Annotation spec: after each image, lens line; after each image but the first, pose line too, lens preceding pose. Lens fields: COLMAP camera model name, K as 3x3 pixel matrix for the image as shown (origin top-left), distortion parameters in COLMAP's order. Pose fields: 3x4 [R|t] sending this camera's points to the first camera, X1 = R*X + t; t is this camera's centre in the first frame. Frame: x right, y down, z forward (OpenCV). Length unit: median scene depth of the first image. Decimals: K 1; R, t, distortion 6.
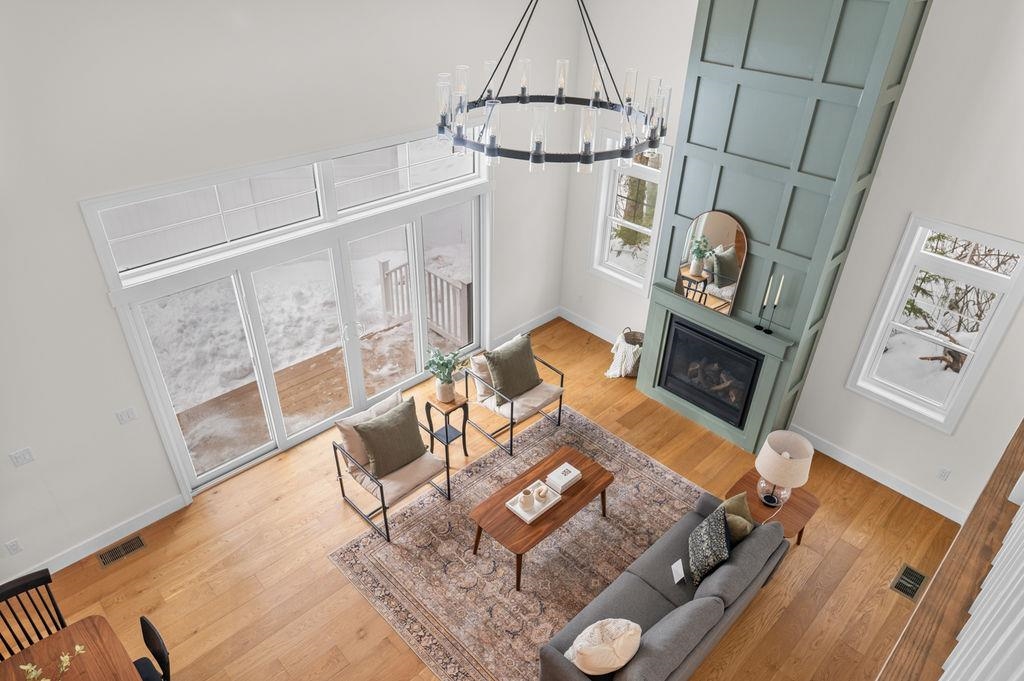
lens RADIAL K [[645.4, 0, 512.0], [0, 645.4, 340.5], [0, 0, 1]] dist [0.005288, 0.000934]
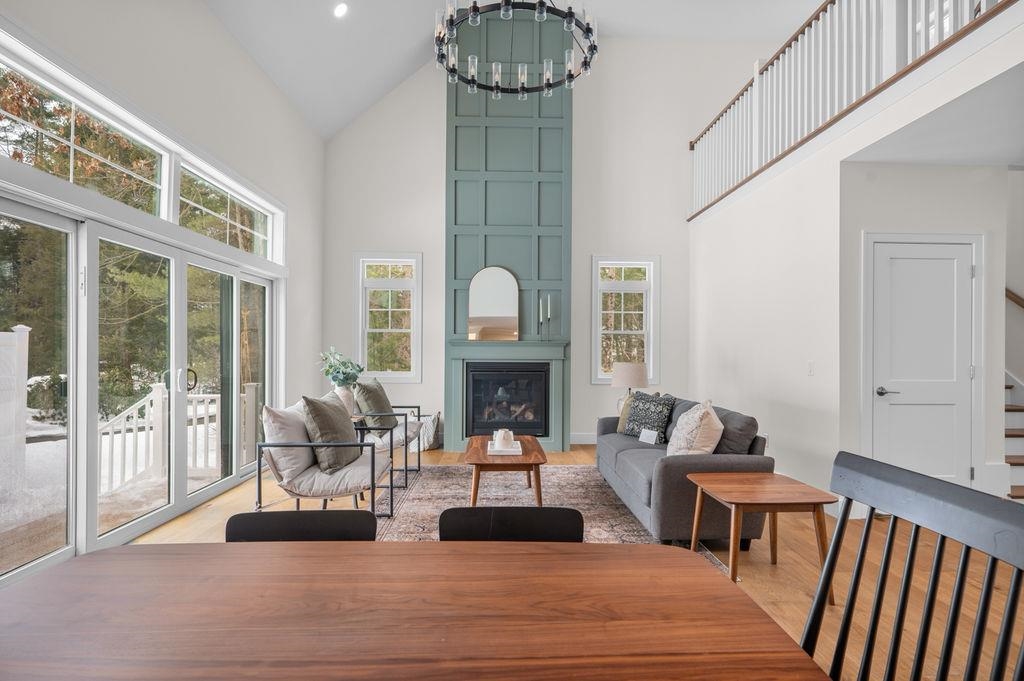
lens RADIAL K [[532.3, 0, 513.9], [0, 532.3, 347.6], [0, 0, 1]] dist [-0.001888, -0.001219]
pose [[0.674333, -0.017005, 0.738232, -0.488793], [0.412325, 0.838034, -0.357332, 0.373371], [-0.612587, 0.545352, 0.572126, 0.409030]]
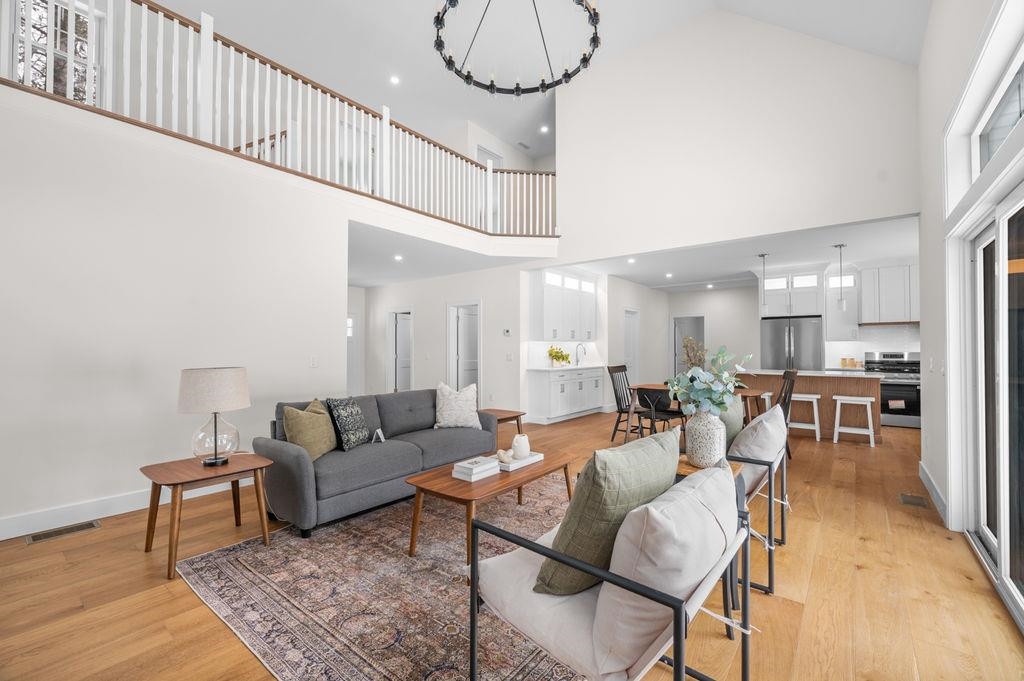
lens RADIAL K [[426.7, 0, 512.0], [0, 426.7, 340.5], [0, 0, 1]] dist [-0.003119, -0.000233]
pose [[-0.991924, -0.026741, -0.123982, 0.099969], [-0.088143, 0.848225, 0.522250, -0.159401], [0.091199, 0.528961, -0.843732, 1.255862]]
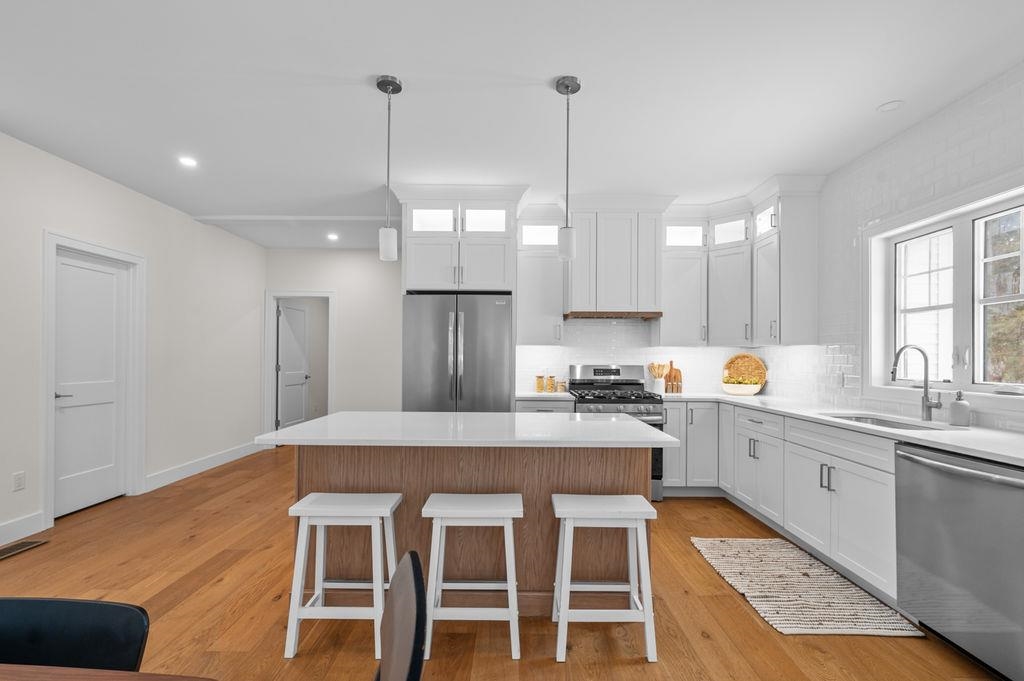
lens RADIAL K [[450.5, 0, 510.6], [0, 450.5, 355.8], [0, 0, 1]] dist [0.001213, -0.000076]
pose [[-0.698724, -0.032345, -0.714659, -0.506201], [-0.411230, 0.835594, 0.364242, 0.201952], [0.585384, 0.548394, -0.597151, 0.668363]]
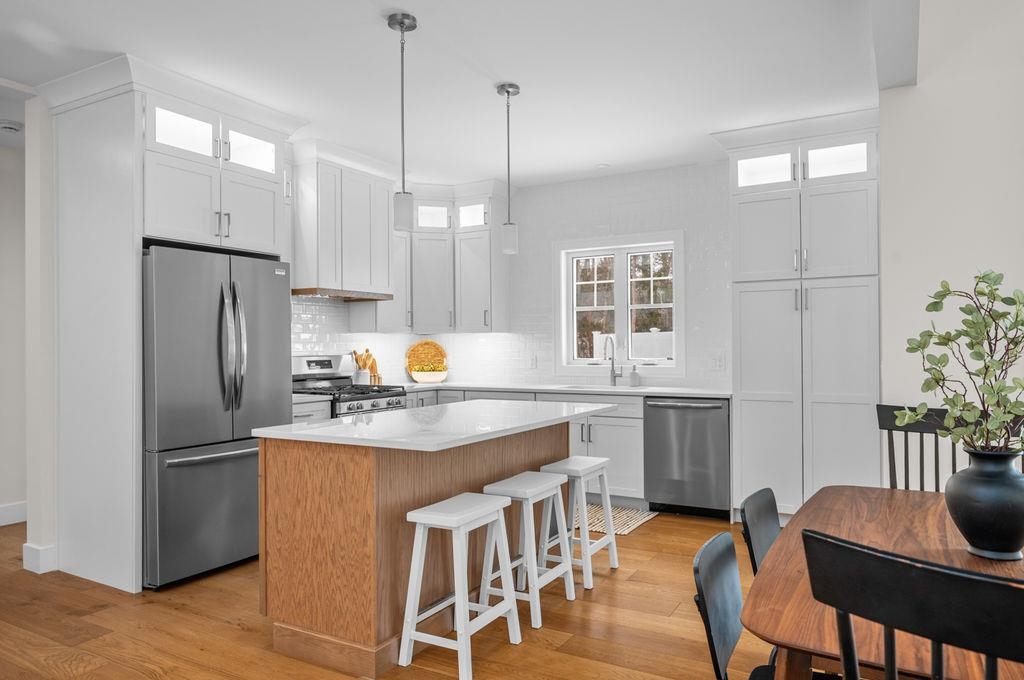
lens RADIAL K [[693.0, 0, 512.0], [0, 693.0, 340.0], [0, 0, 1]] dist [-0.002674, -0.000929]
pose [[0.277504, -0.034770, -0.960095, -0.184787], [-0.514603, 0.838513, -0.179106, 0.450617], [0.811280, 0.543771, 0.214798, 0.303266]]
